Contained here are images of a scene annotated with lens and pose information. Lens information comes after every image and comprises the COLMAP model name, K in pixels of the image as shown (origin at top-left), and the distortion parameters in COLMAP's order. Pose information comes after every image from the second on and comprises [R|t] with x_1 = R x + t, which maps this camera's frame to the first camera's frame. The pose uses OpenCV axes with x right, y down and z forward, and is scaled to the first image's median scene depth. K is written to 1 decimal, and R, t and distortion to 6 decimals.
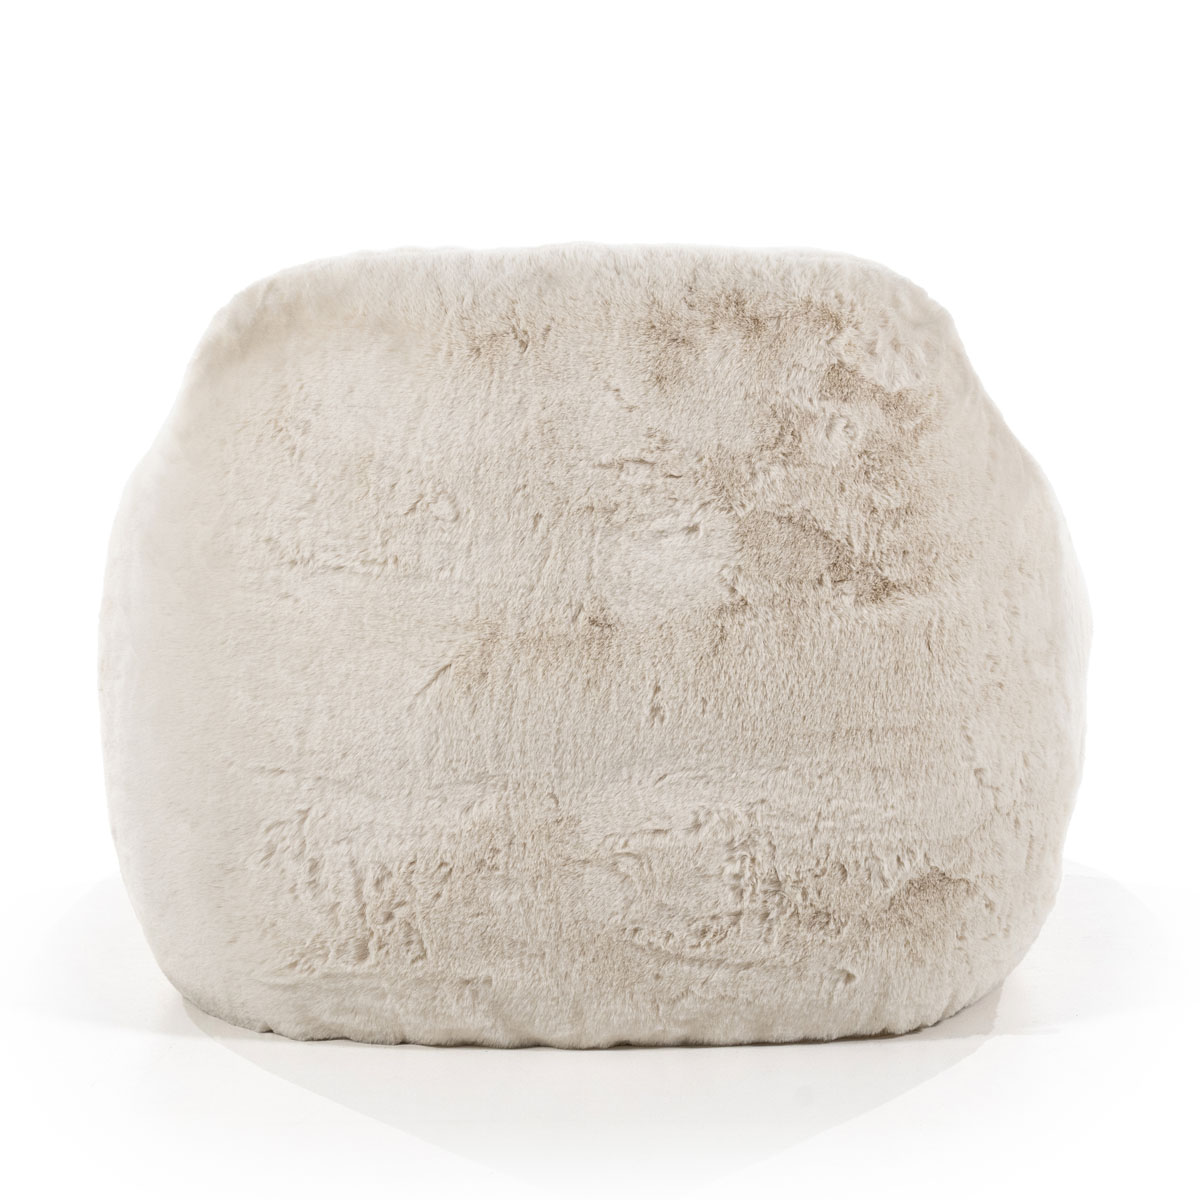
lens RADIAL K [[3305.3, 0, 600.0], [0, 3305.3, 600.0], [0, 0, 1]] dist [0.445763, 0.330334]
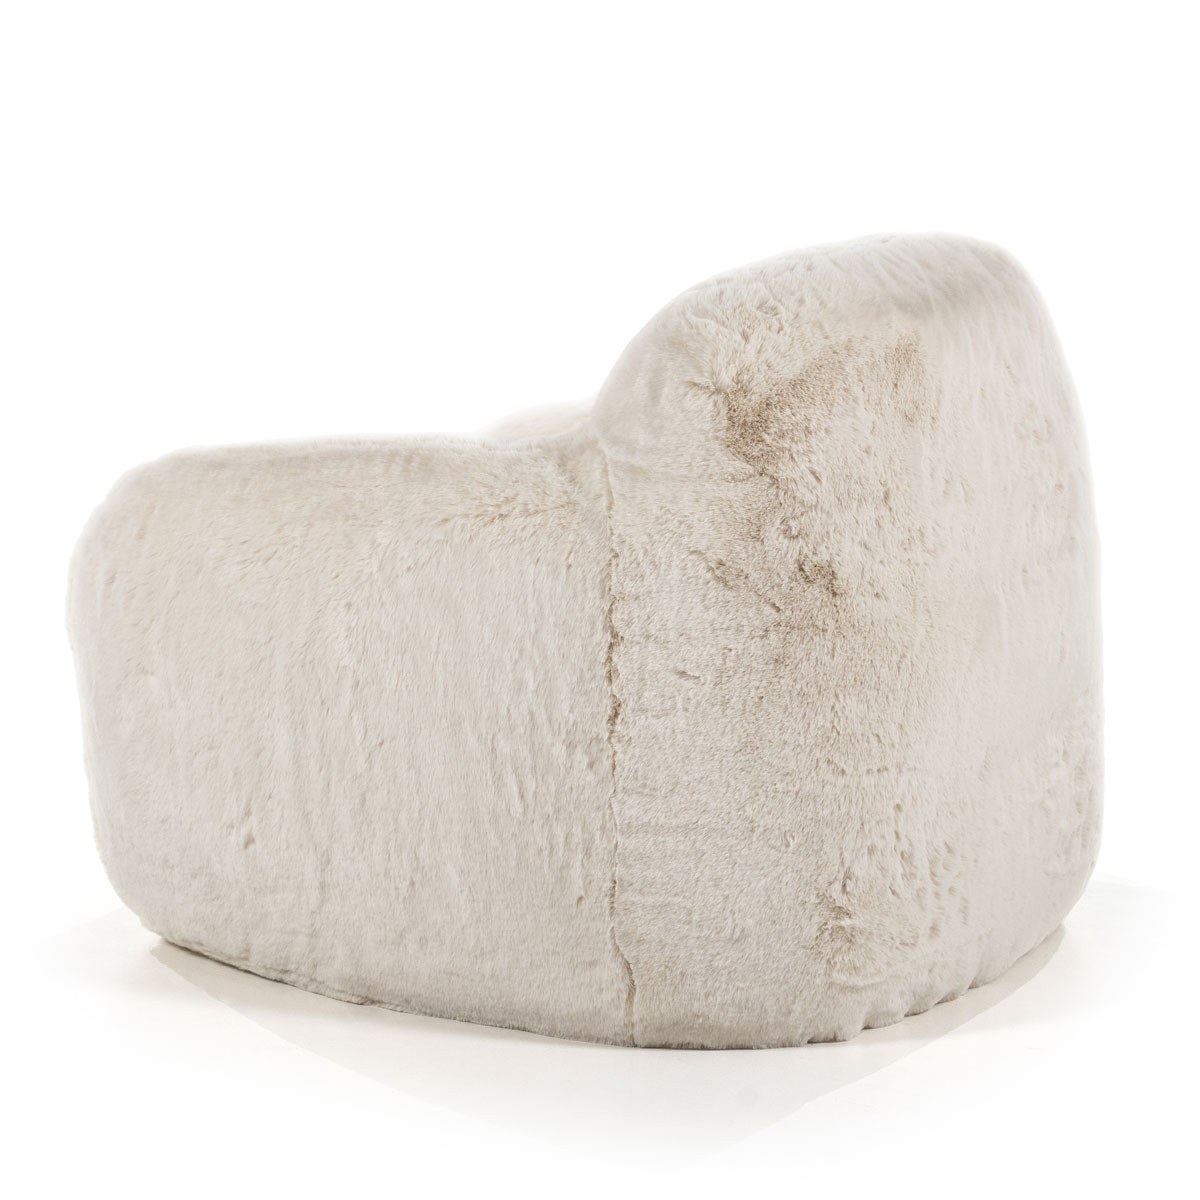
lens RADIAL K [[3305.3, 0, 600.0], [0, 3305.3, 600.0], [0, 0, 1]] dist [0.445763, 0.330334]
pose [[0.492196, -0.125967, 0.861322, -1.001718], [0.122714, 0.989634, 0.074609, -0.085316], [-0.861791, 0.068974, 0.502552, 0.568173]]
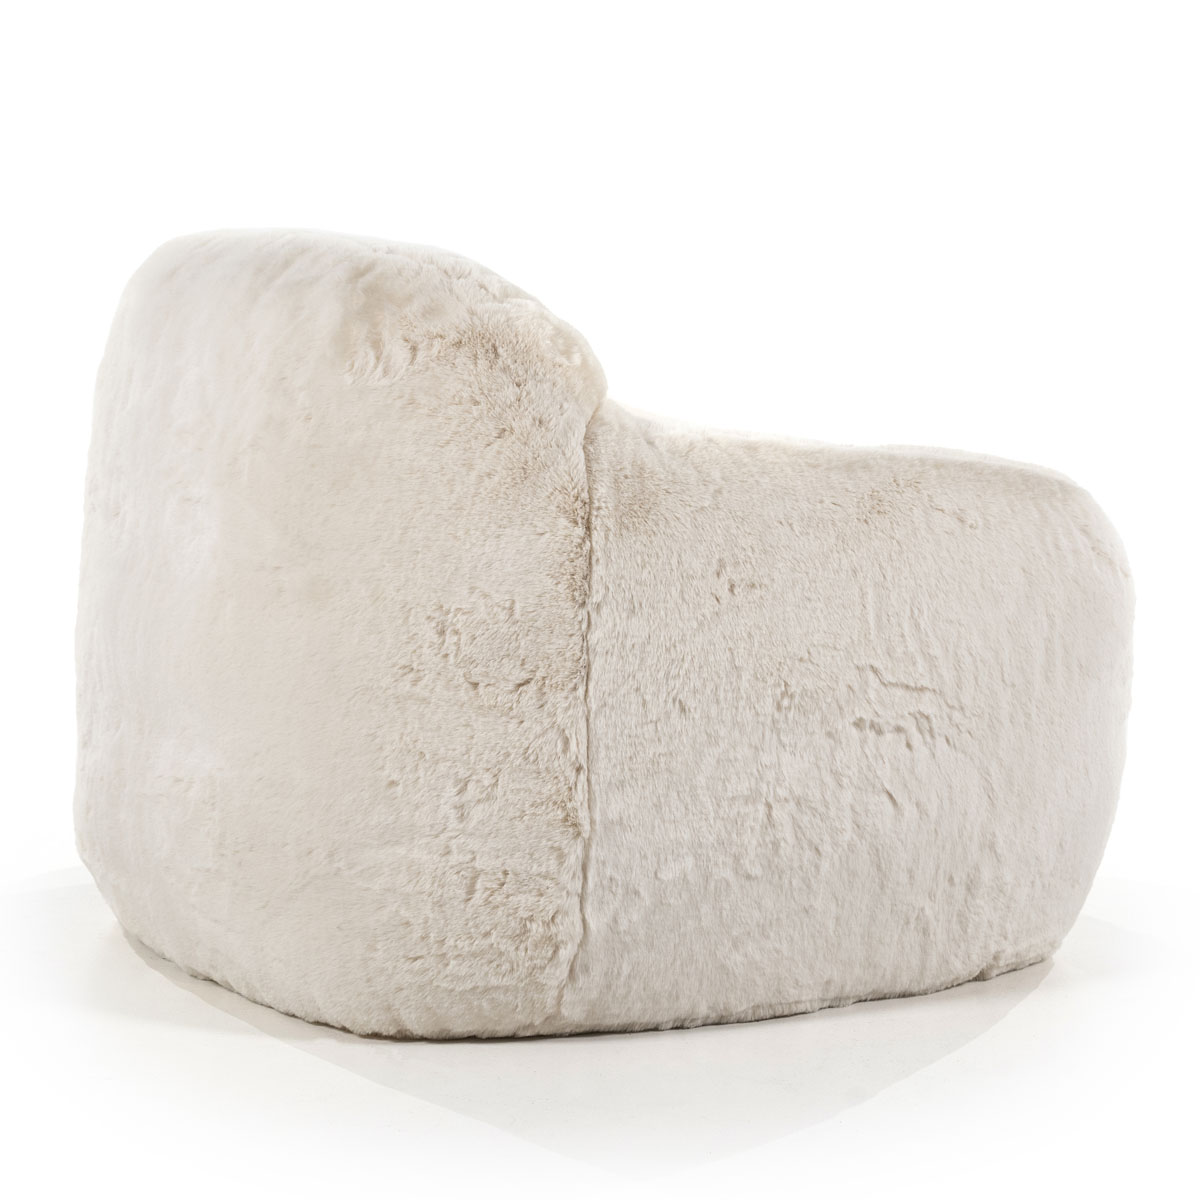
lens RADIAL K [[3305.3, 0, 600.0], [0, 3305.3, 600.0], [0, 0, 1]] dist [0.445763, 0.330334]
pose [[0.498055, 0.124643, -0.858141, 0.995958], [-0.125765, 0.989535, 0.070735, -0.080367], [0.857977, 0.072694, 0.508518, 0.566350]]
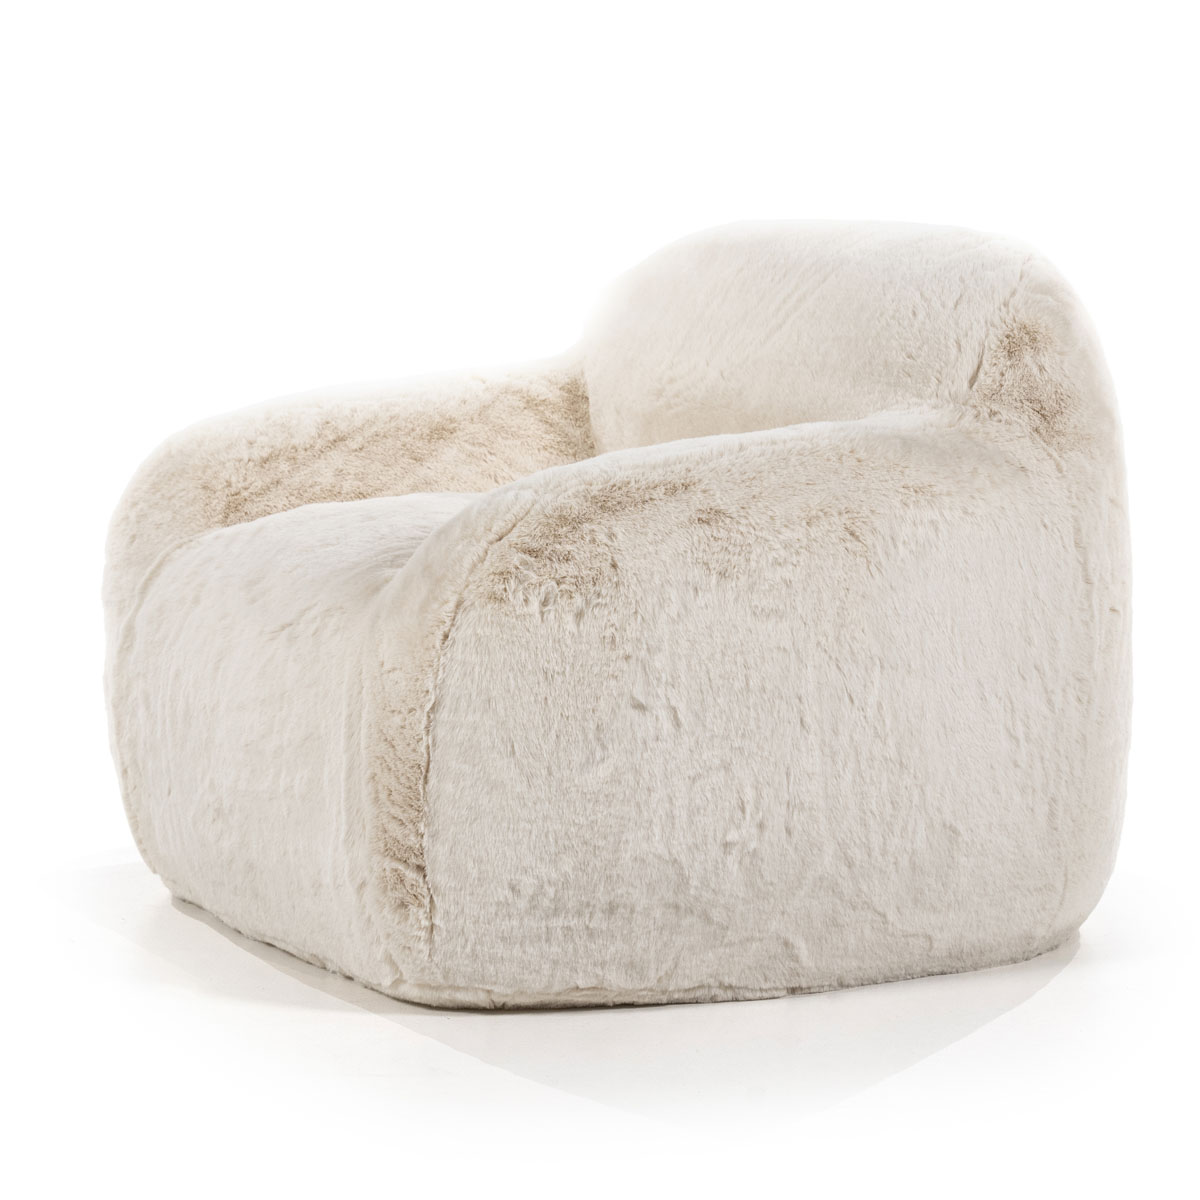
lens RADIAL K [[3305.3, 0, 600.0], [0, 3305.3, 600.0], [0, 0, 1]] dist [0.445763, 0.330334]
pose [[-0.505562, -0.131062, 0.852778, -1.006373], [0.120084, 0.968086, 0.219975, -0.254505], [-0.854393, 0.213616, -0.473689, 1.710257]]
